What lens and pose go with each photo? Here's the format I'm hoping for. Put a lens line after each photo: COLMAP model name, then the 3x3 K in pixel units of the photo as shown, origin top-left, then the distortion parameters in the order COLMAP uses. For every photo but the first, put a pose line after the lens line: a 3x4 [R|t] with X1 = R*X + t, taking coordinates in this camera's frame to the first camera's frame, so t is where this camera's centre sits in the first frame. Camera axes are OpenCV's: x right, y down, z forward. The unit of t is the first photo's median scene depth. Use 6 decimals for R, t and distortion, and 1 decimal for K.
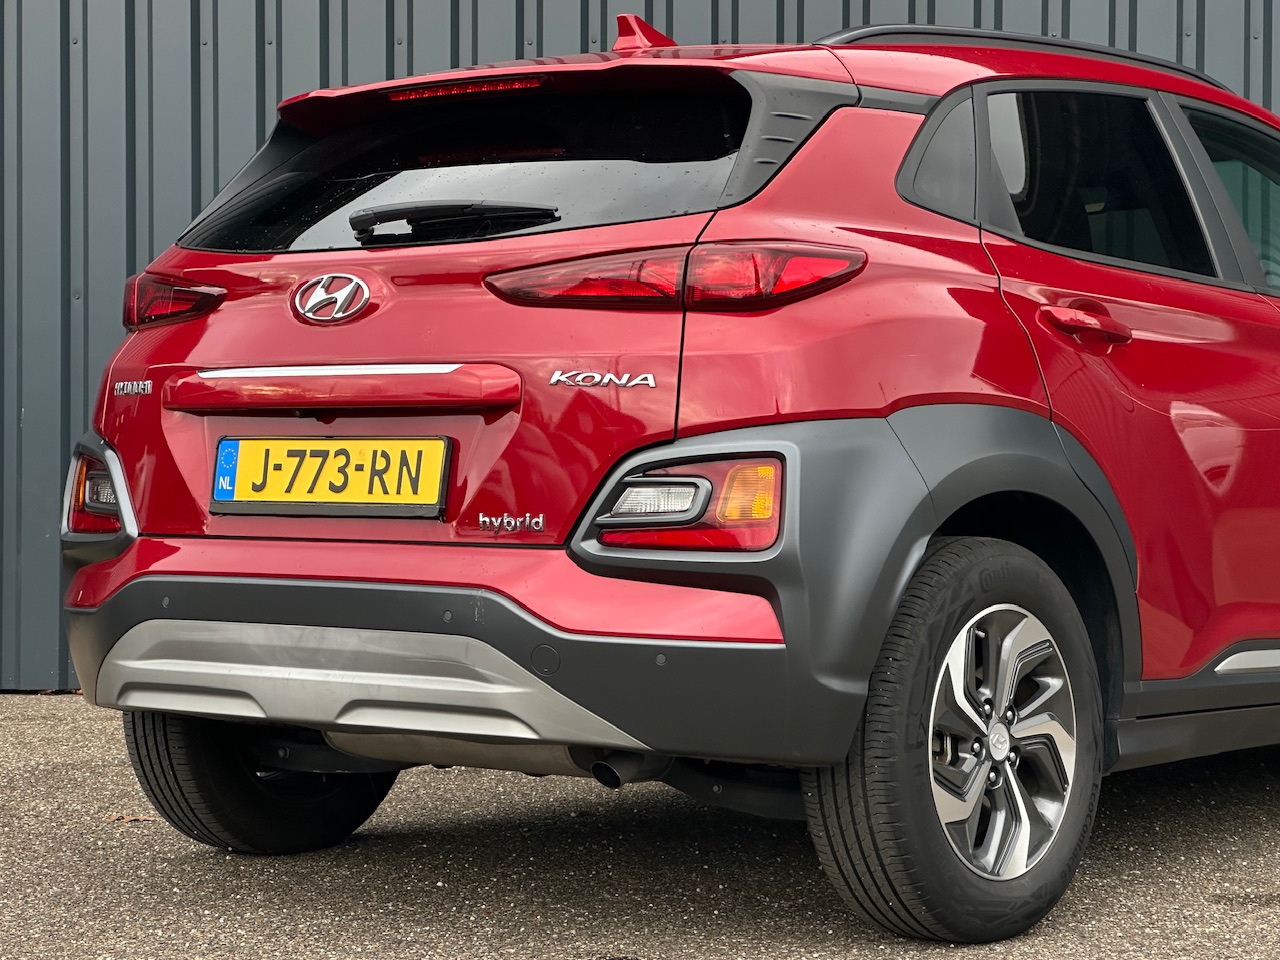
lens RADIAL K [[2989.7, 0, 641.7], [0, 2989.7, 479.5], [0, 0, 1]] dist [0.134213, 0.000000]
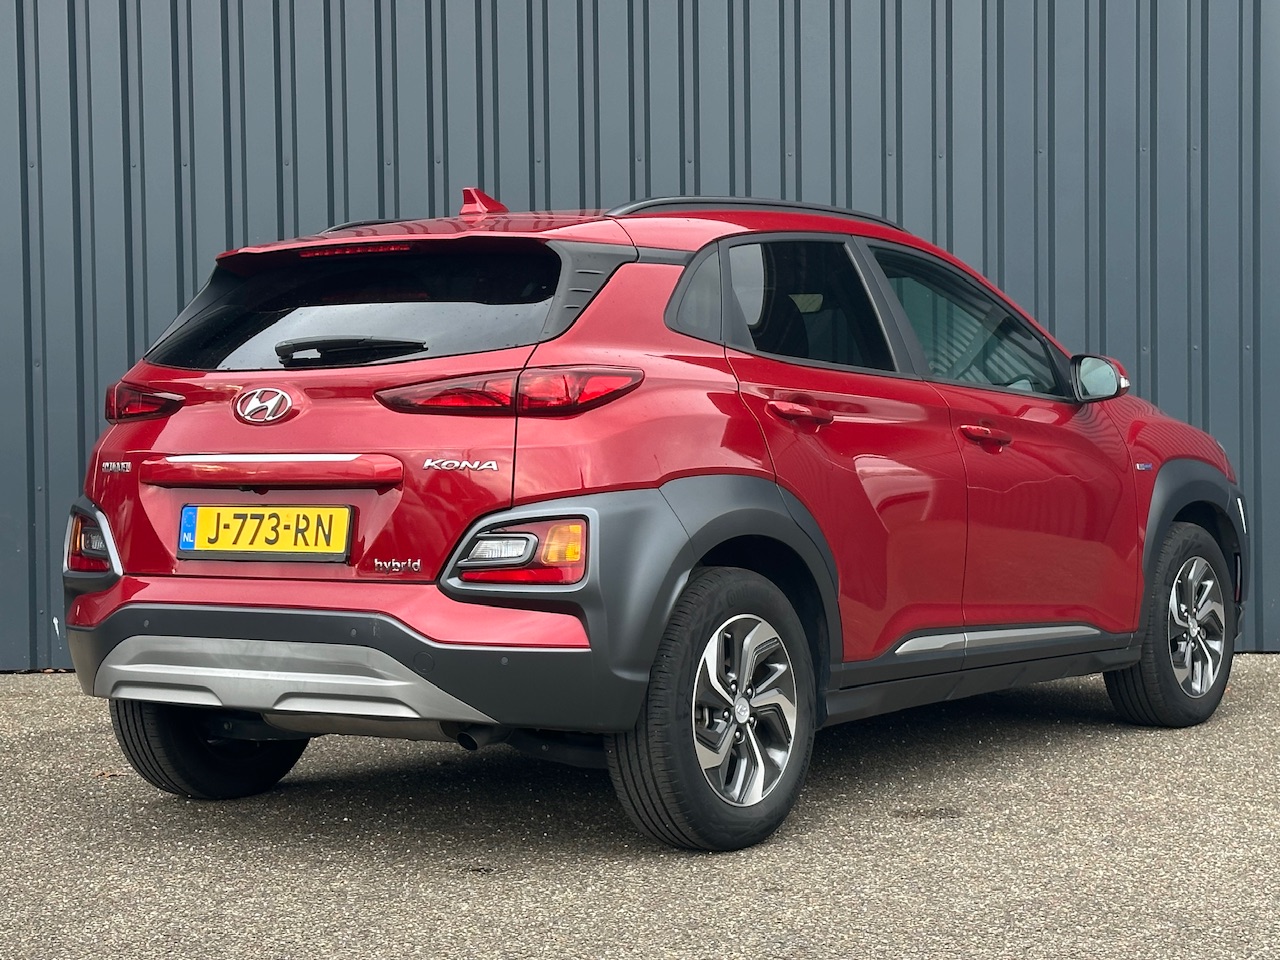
lens RADIAL K [[2501.2, 0, 659.8], [0, 2501.2, 519.7], [0, 0, 1]] dist [0.069073, 0.000000]
pose [[0.997094, -0.016943, 0.074275, -0.006788], [0.015164, 0.999586, 0.024449, -0.032736], [-0.074659, -0.023252, 0.996938, -0.181874]]
